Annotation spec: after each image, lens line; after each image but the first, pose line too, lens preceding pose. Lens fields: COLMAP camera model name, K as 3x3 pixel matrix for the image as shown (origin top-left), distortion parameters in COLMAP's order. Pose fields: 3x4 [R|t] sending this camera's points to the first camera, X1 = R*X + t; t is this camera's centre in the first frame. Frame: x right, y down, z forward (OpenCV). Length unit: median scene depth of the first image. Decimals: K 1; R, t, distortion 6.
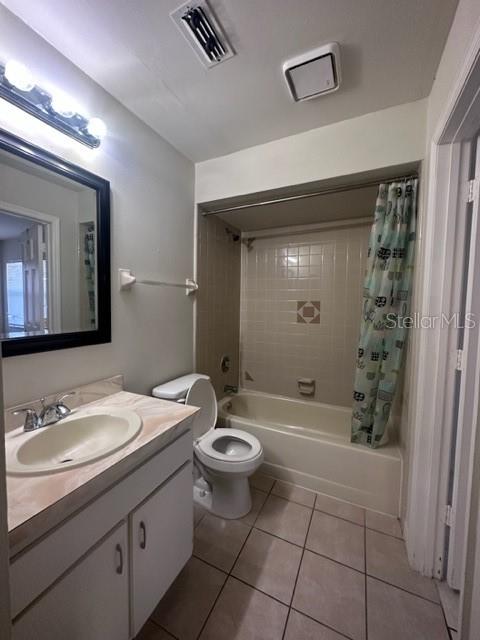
lens RADIAL K [[256.1, 0, 240.0], [0, 256.1, 320.0], [0, 0, 1]] dist [-0.003269, -0.000325]
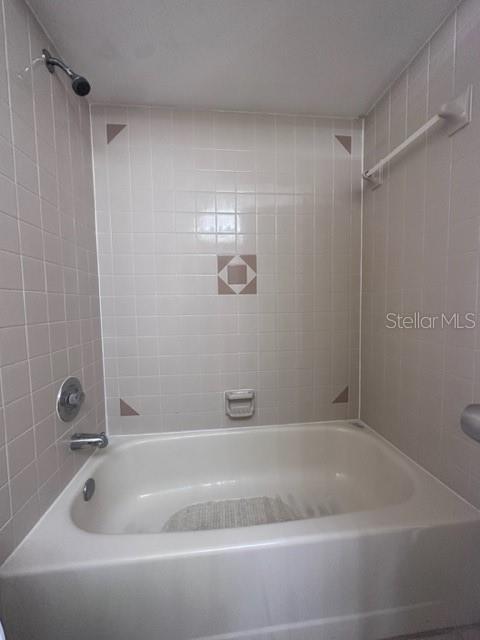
lens RADIAL K [[256.1, 0, 240.0], [0, 256.1, 320.0], [0, 0, 1]] dist [-0.003269, -0.000325]
pose [[0.851025, -0.069328, 0.520529, -0.018716], [0.068849, 0.997421, 0.020280, 0.035652], [-0.520593, 0.018579, 0.853603, 0.312092]]
